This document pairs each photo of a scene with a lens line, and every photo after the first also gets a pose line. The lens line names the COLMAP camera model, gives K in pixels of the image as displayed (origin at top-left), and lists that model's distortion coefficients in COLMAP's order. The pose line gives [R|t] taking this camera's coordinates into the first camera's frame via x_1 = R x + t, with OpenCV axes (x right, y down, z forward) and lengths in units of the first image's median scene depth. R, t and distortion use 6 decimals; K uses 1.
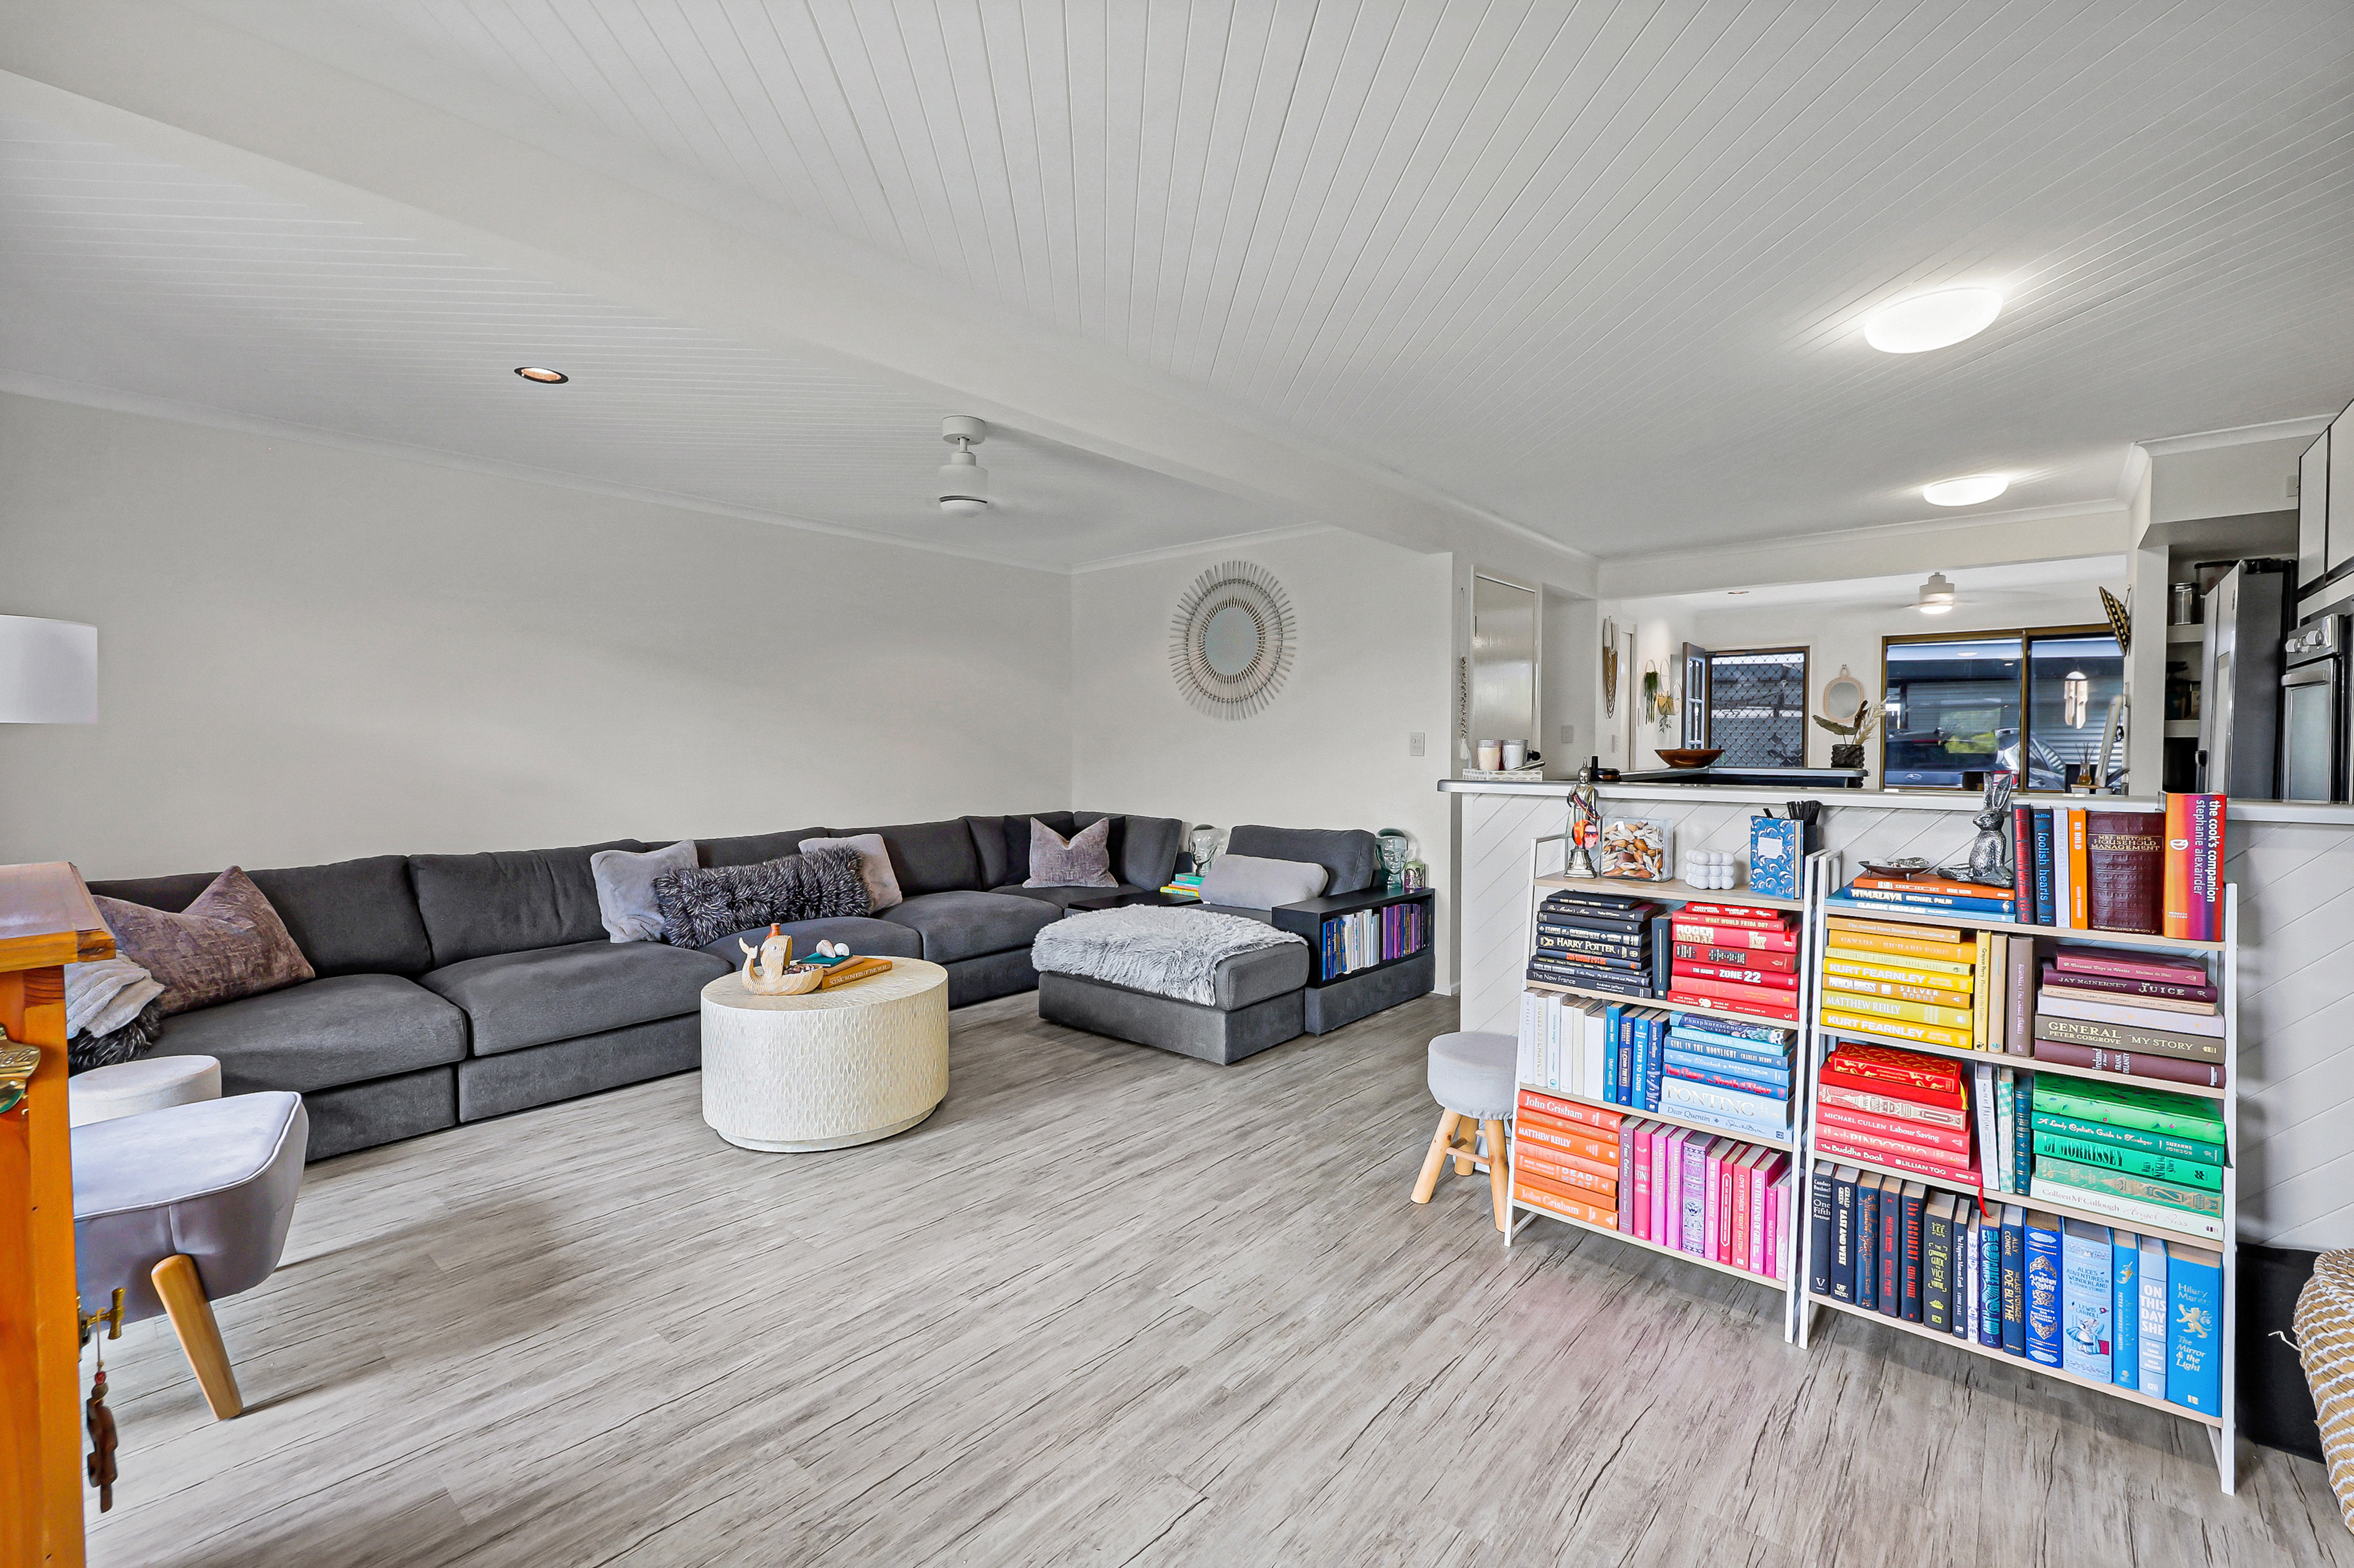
lens RADIAL K [[971.3, 0, 1168.9], [0, 971.3, 771.1], [0, 0, 1]] dist [0.001389, 0.000245]
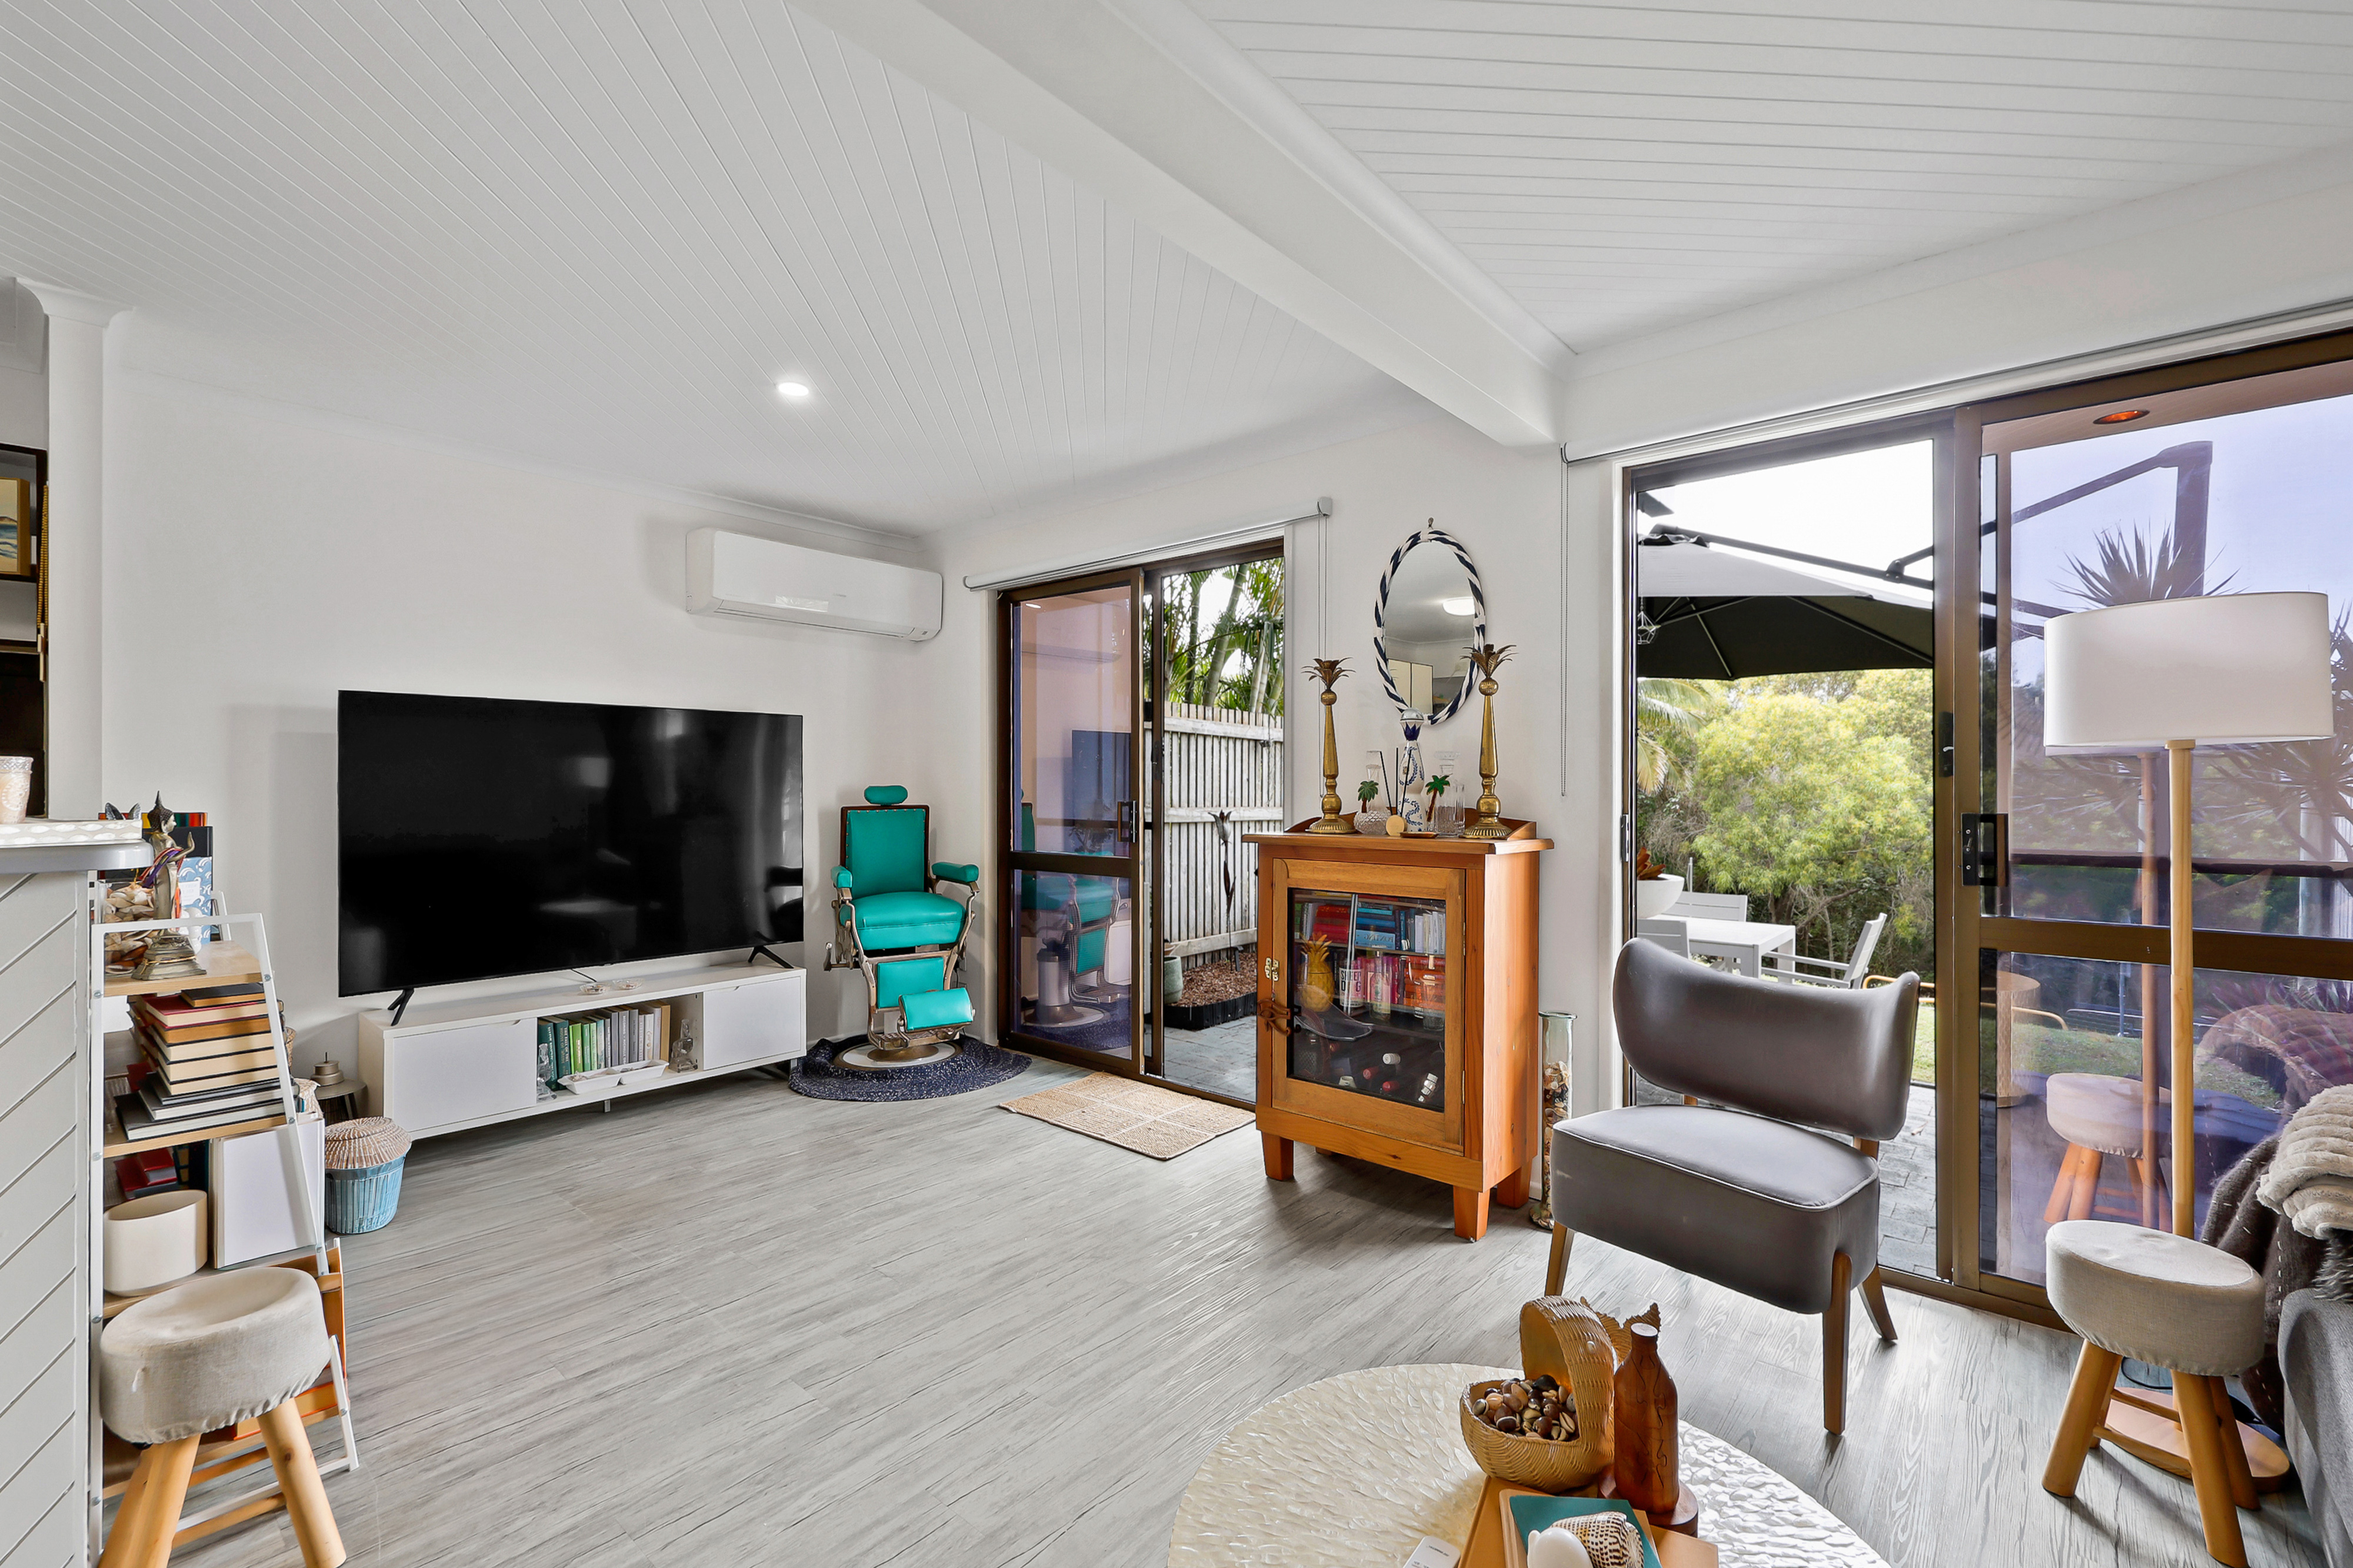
lens RADIAL K [[970.9, 0, 1167.7], [0, 970.9, 784.4], [0, 0, 1]] dist [0.001389, 0.000245]
pose [[-0.999989, 0.001856, 0.004364, -0.375324], [0.001993, 0.999502, 0.031487, -0.106389], [-0.004304, 0.031496, -0.999495, 2.089545]]
